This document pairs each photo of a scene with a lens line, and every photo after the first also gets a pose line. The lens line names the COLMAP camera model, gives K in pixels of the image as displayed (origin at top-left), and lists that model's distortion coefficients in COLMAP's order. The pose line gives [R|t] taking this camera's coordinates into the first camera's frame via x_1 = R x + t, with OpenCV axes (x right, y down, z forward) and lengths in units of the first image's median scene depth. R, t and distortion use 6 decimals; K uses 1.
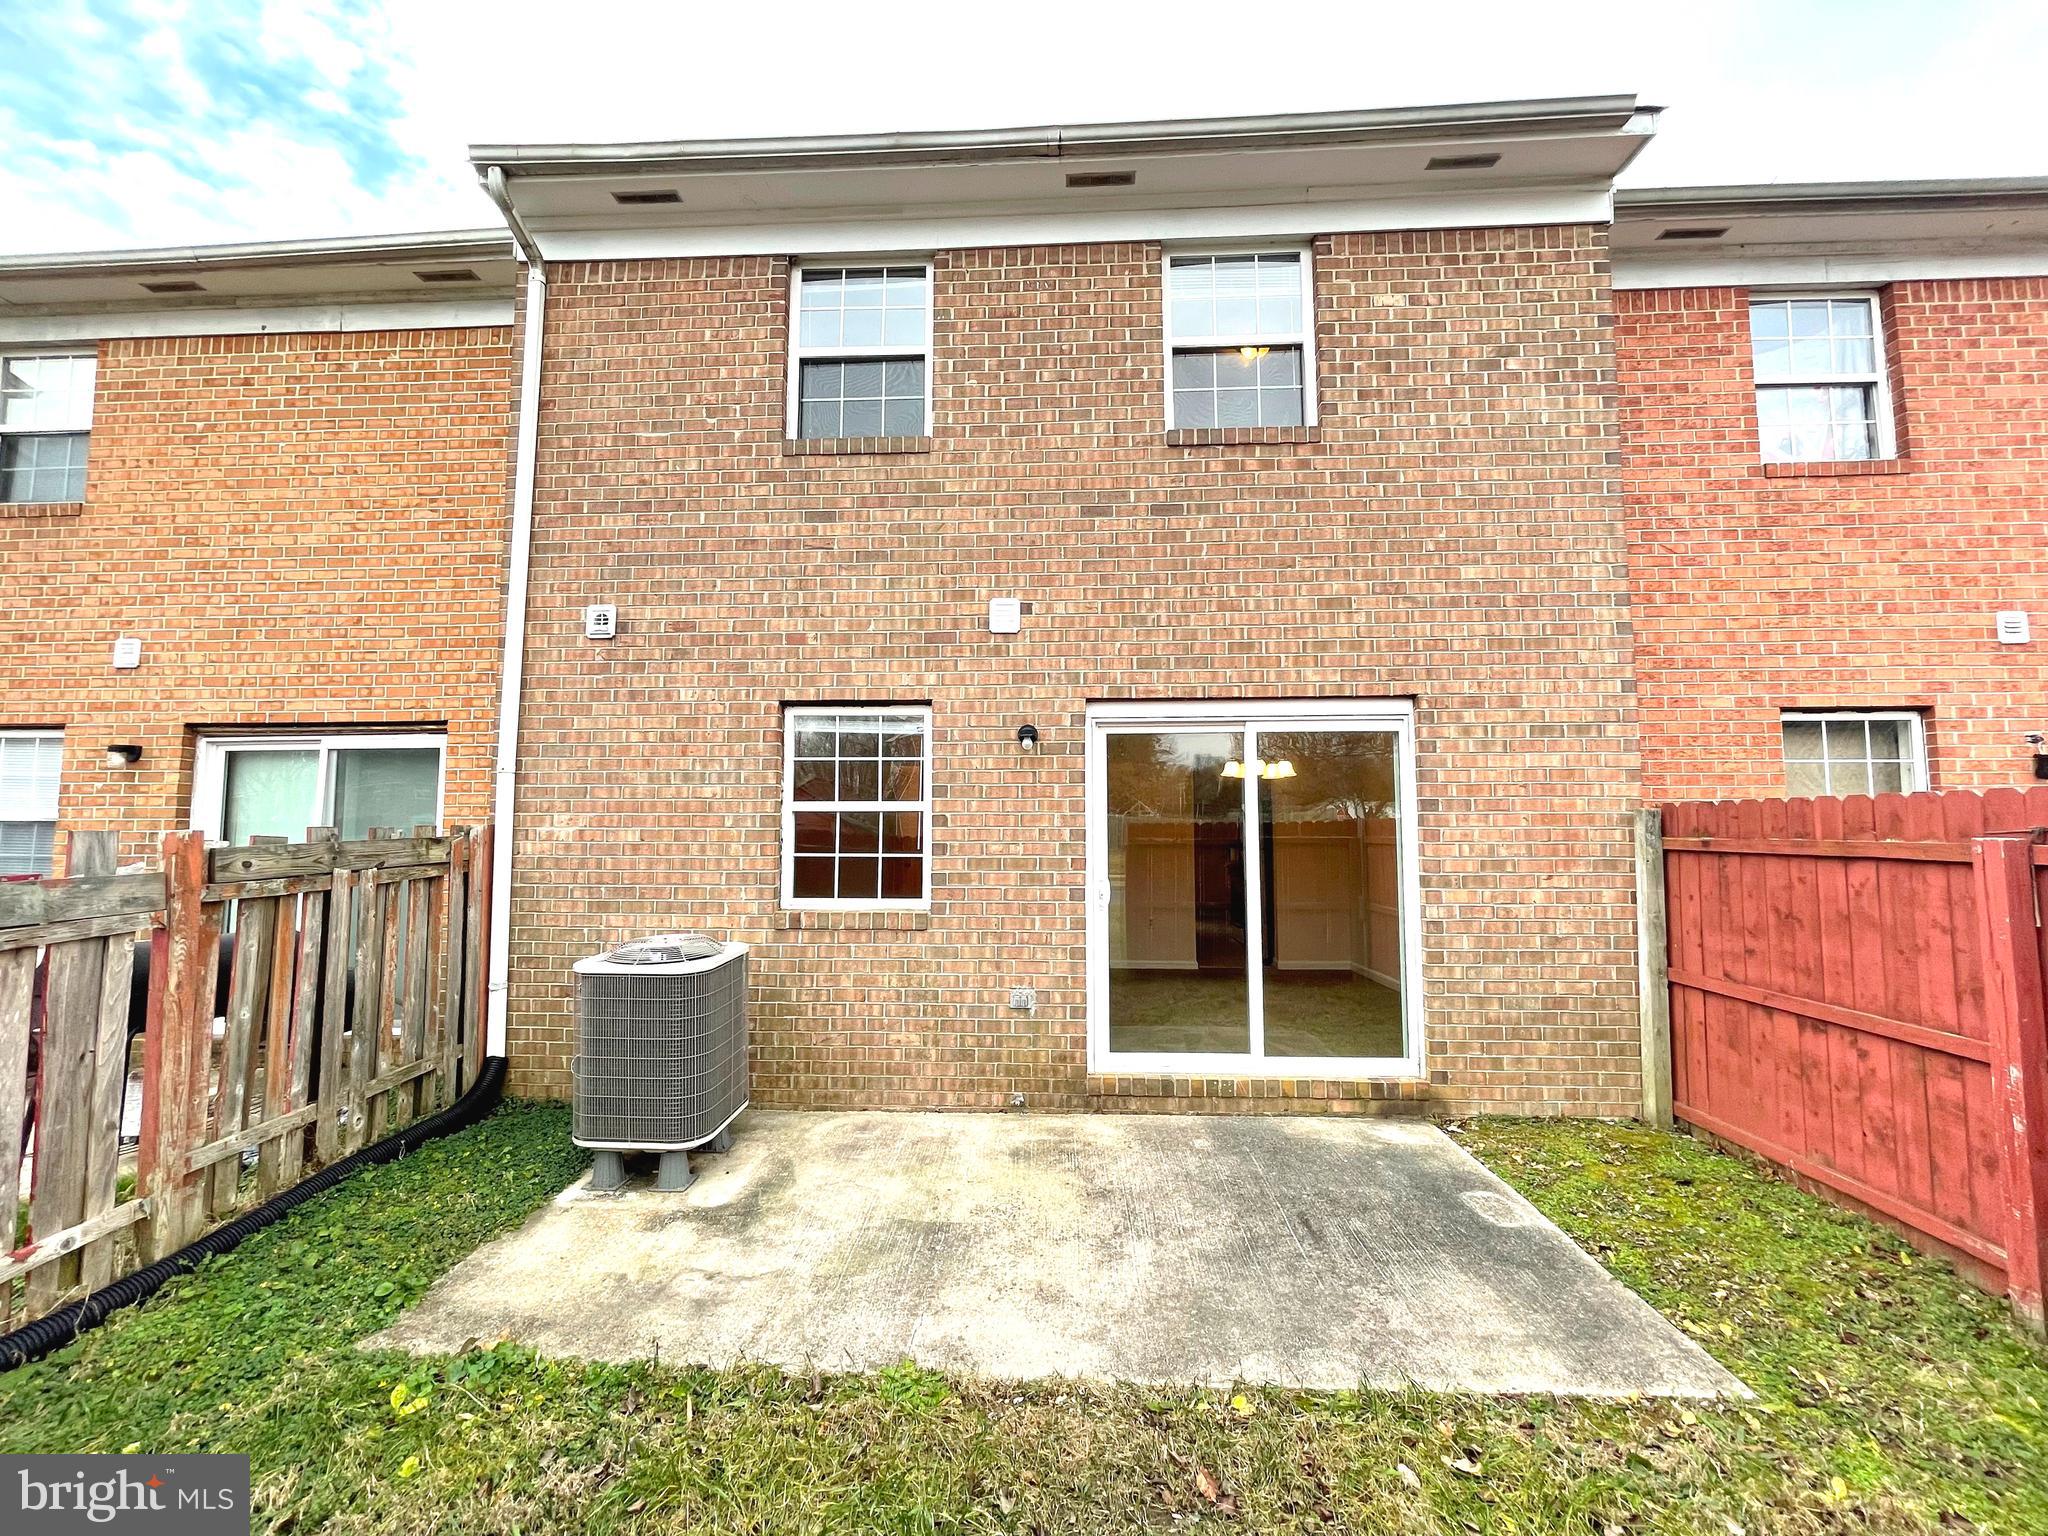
lens RADIAL K [[830.9, 0, 1027.5], [0, 830.9, 771.3], [0, 0, 1]] dist [-0.009933, 0.000344]
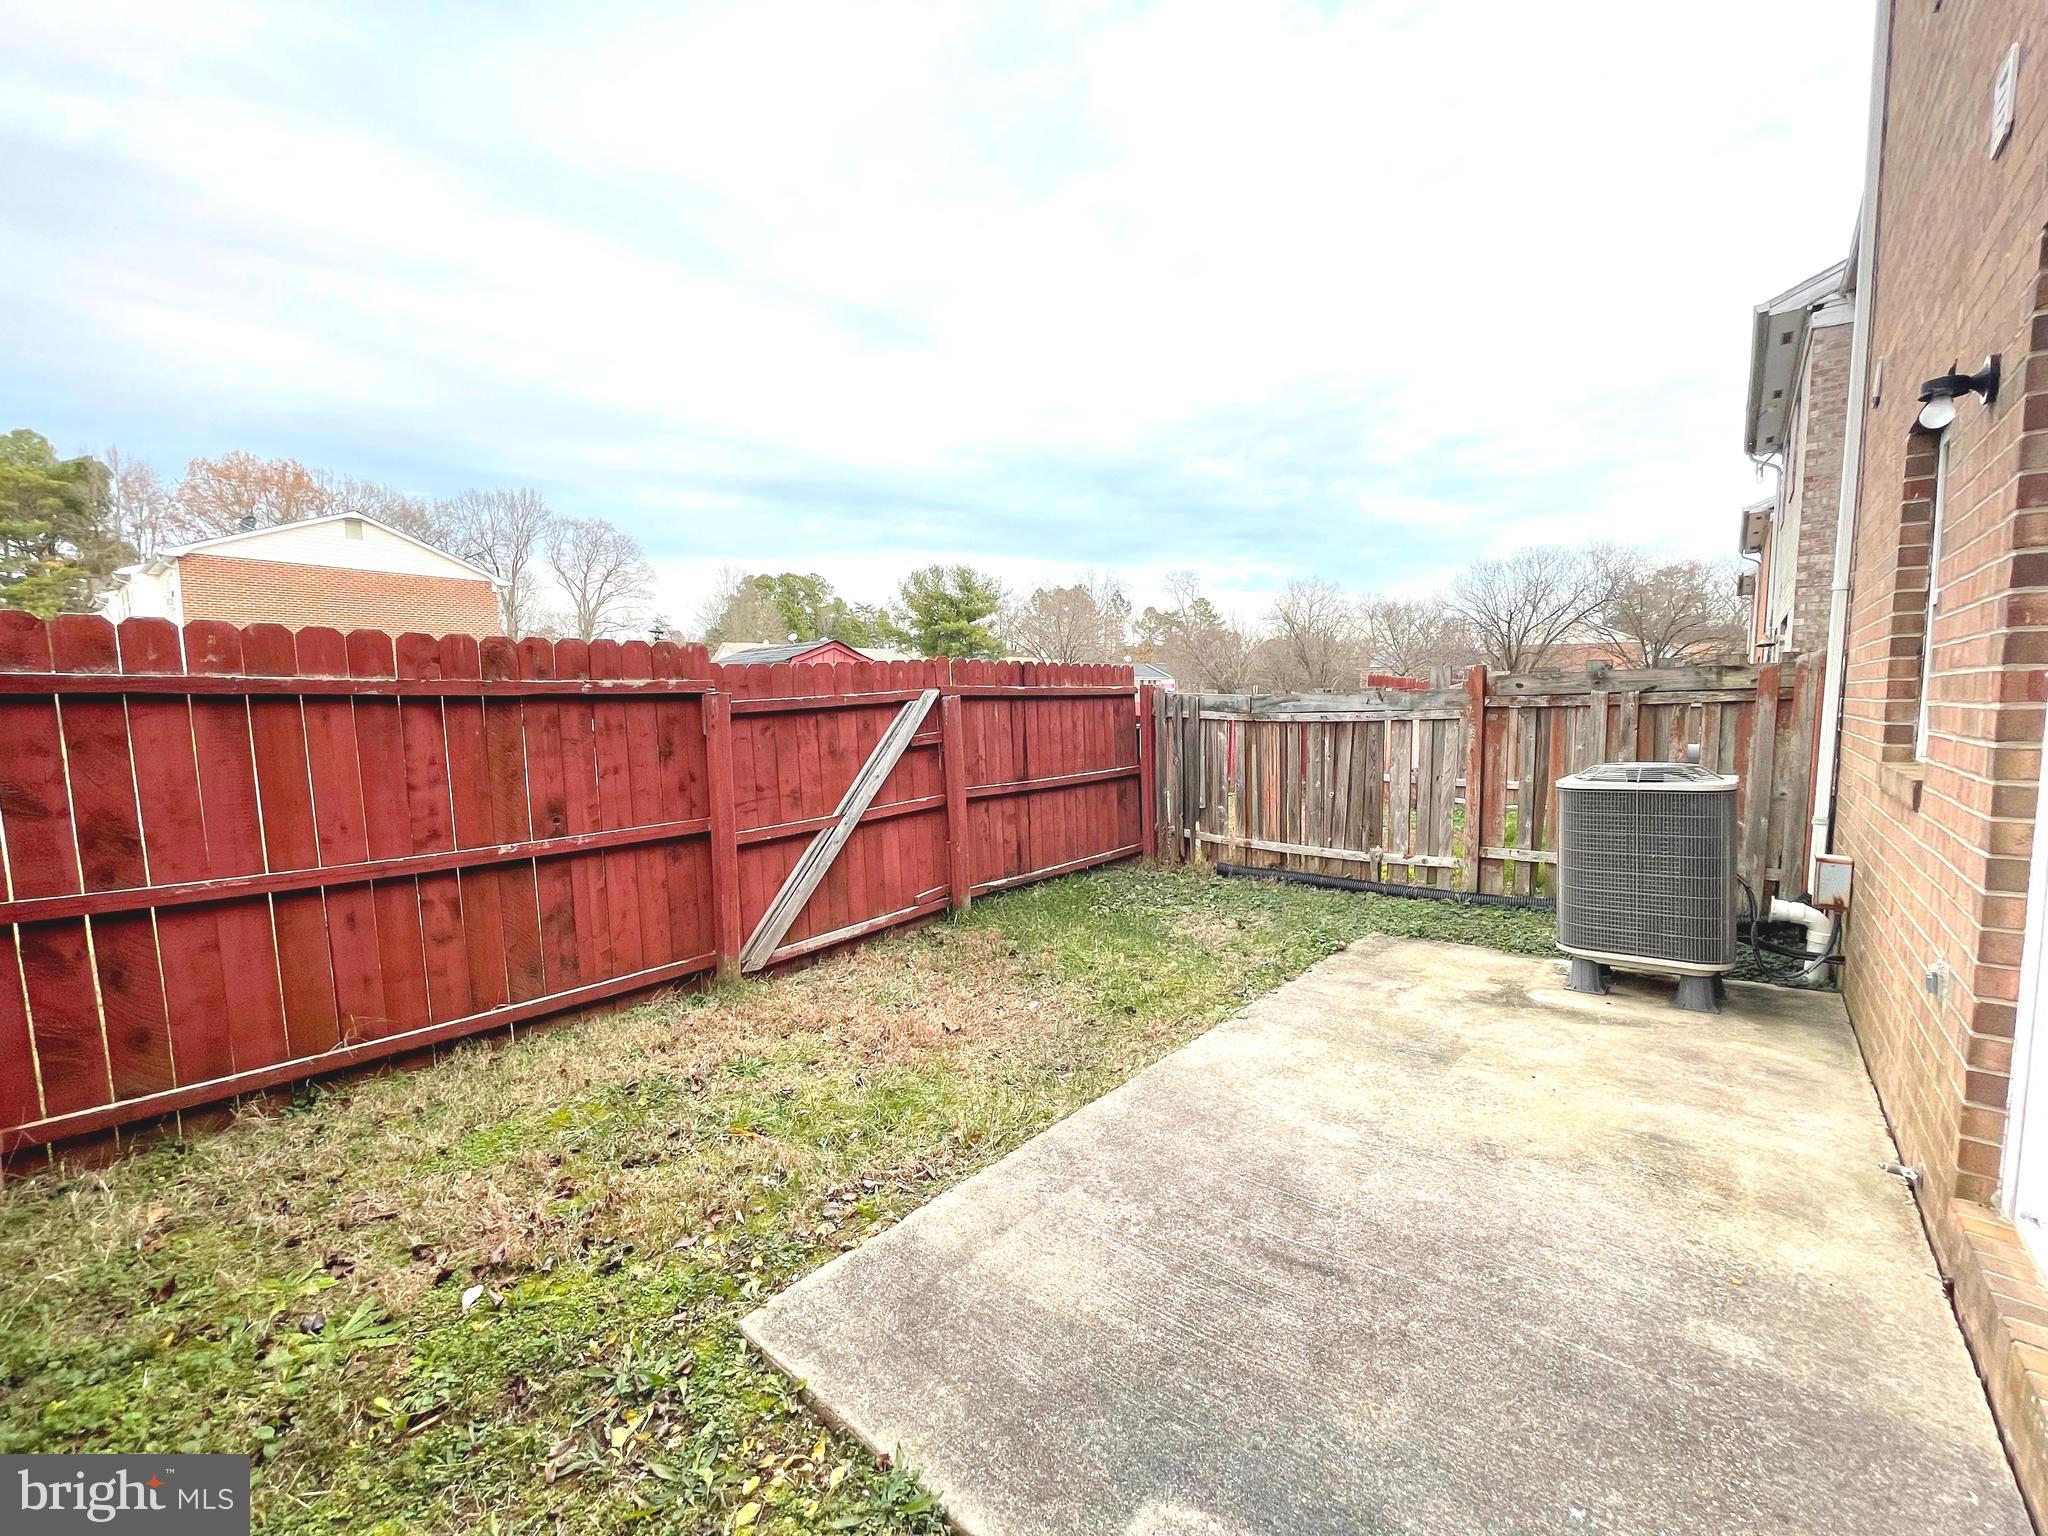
lens RADIAL K [[830.9, 0, 1030.6], [0, 830.9, 771.0], [0, 0, 1]] dist [-0.009933, 0.000344]
pose [[-0.604698, 0.080442, -0.792382, 0.946778], [0.068973, 0.996438, 0.048522, 0.138332], [0.793463, -0.025312, -0.608092, 1.247135]]
